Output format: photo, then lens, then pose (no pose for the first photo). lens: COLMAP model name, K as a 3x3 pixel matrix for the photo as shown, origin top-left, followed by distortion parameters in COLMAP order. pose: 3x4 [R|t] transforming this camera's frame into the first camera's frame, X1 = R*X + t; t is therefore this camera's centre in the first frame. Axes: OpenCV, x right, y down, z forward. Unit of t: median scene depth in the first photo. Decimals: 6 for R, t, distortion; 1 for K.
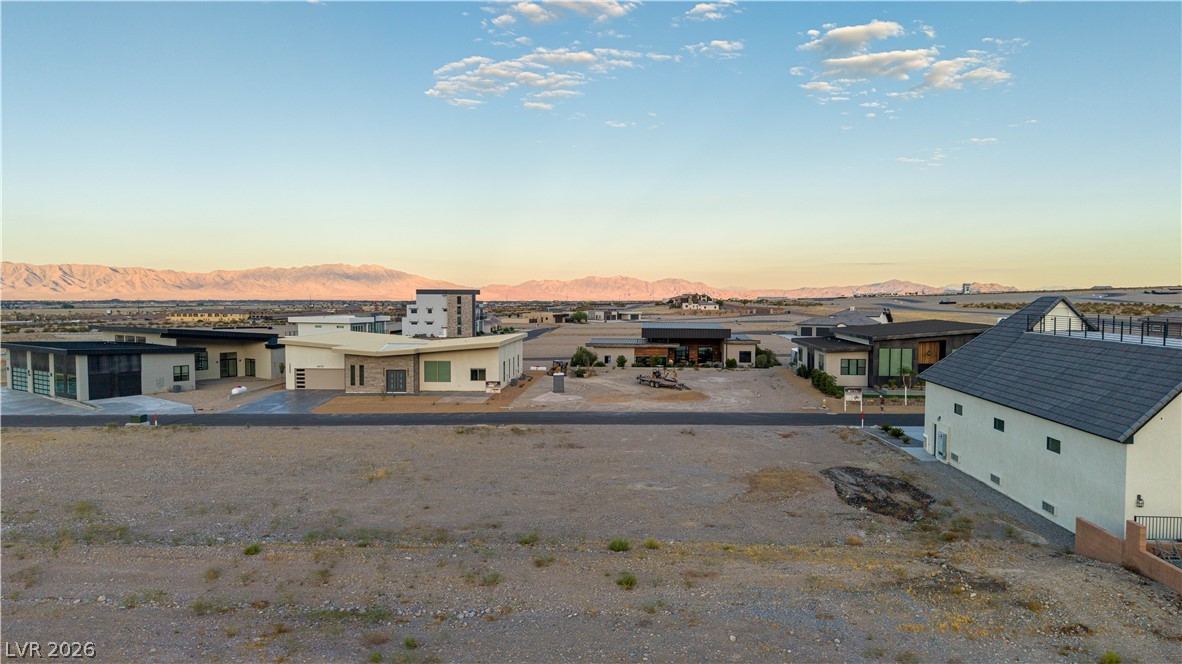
lens RADIAL K [[780.3, 0, 589.0], [0, 780.3, 345.7], [0, 0, 1]] dist [0.032225, -0.035852]
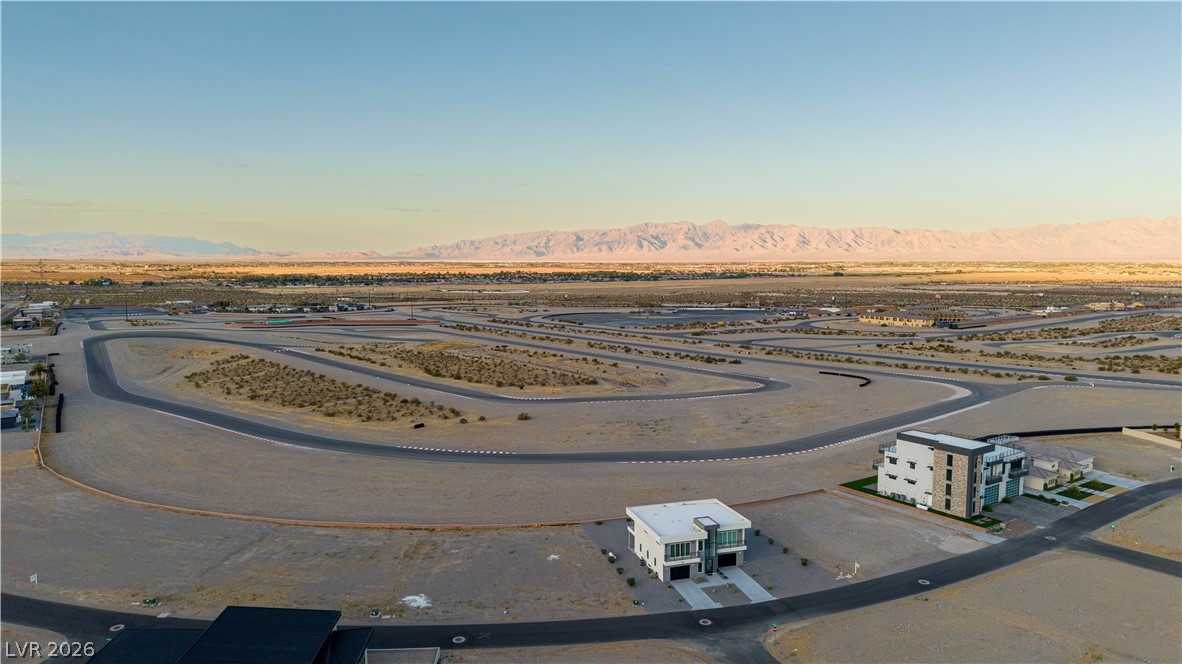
lens RADIAL K [[780.3, 0, 597.5], [0, 780.3, 319.0], [0, 0, 1]] dist [0.032225, -0.035852]
pose [[0.615069, 0.060193, -0.786172, 0.180638], [-0.043969, 0.998149, 0.042023, -0.198678], [0.787246, 0.008720, 0.616577, 0.323753]]
